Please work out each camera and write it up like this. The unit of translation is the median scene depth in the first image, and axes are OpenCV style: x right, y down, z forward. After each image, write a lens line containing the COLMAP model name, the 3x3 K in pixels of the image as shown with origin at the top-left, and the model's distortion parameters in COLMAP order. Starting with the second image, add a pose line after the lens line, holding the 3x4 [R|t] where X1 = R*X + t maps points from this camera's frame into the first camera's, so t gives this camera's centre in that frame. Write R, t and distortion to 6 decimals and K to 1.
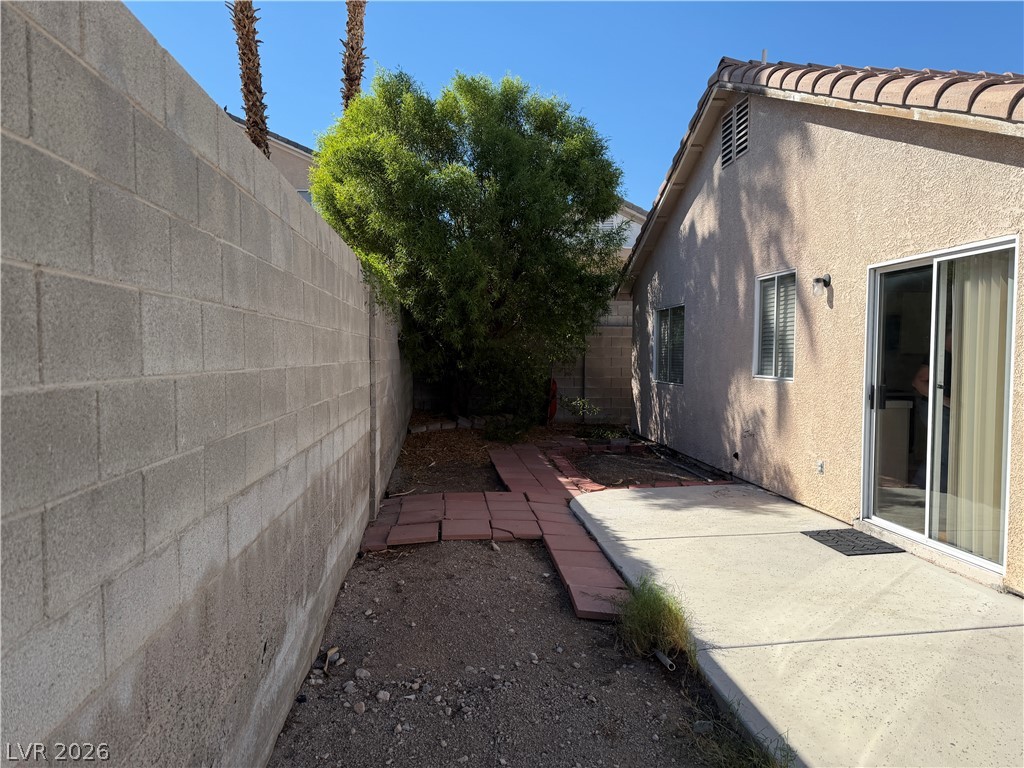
lens RADIAL K [[725.3, 0, 512.4], [0, 725.3, 385.2], [0, 0, 1]] dist [0.036511, -0.025060]
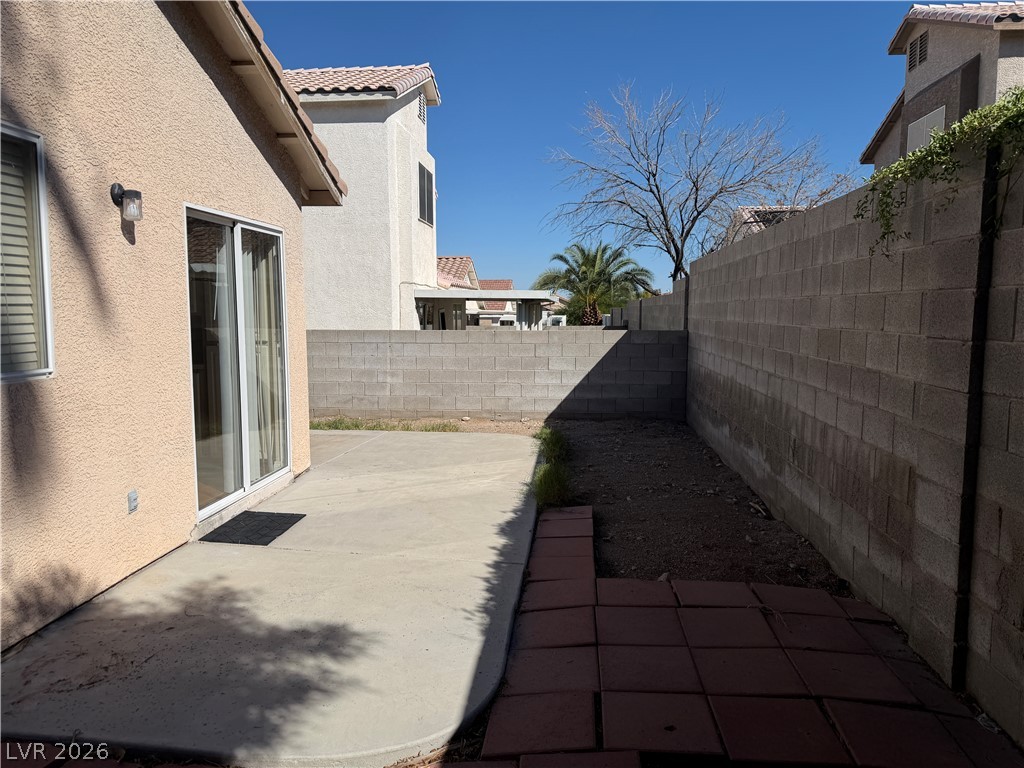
lens RADIAL K [[725.3, 0, 512.9], [0, 725.3, 382.8], [0, 0, 1]] dist [0.036511, -0.025060]
pose [[-0.984214, -0.025118, 0.175190, 0.002122], [0.000335, 0.989611, 0.143772, -0.087624], [-0.176981, 0.141561, -0.973981, 1.784843]]
